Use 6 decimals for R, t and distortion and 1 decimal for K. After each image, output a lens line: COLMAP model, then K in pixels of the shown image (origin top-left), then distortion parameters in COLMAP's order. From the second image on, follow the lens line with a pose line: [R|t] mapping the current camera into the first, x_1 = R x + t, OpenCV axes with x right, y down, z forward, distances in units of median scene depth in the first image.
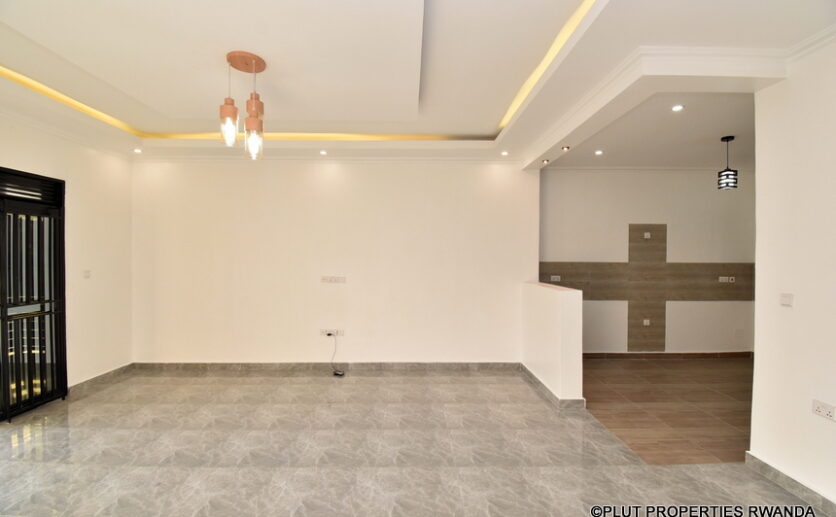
lens RADIAL K [[371.3, 0, 408.5], [0, 371.3, 256.0], [0, 0, 1]] dist [0.031547, -0.025304]
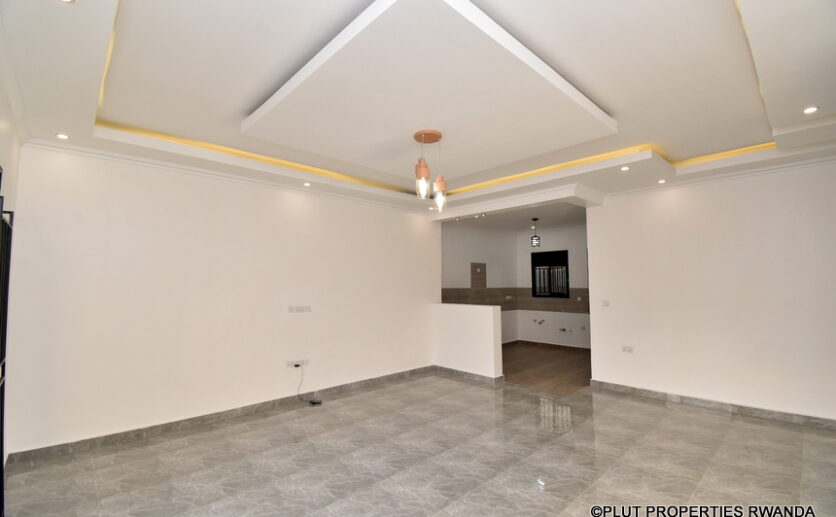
lens RADIAL K [[371.3, 0, 408.5], [0, 371.3, 256.0], [0, 0, 1]] dist [0.031547, -0.025304]
pose [[0.741667, 0.044668, 0.669279, -0.694803], [0.006003, 0.997298, -0.073213, -0.003794], [-0.670741, 0.058317, 0.739395, 0.059686]]
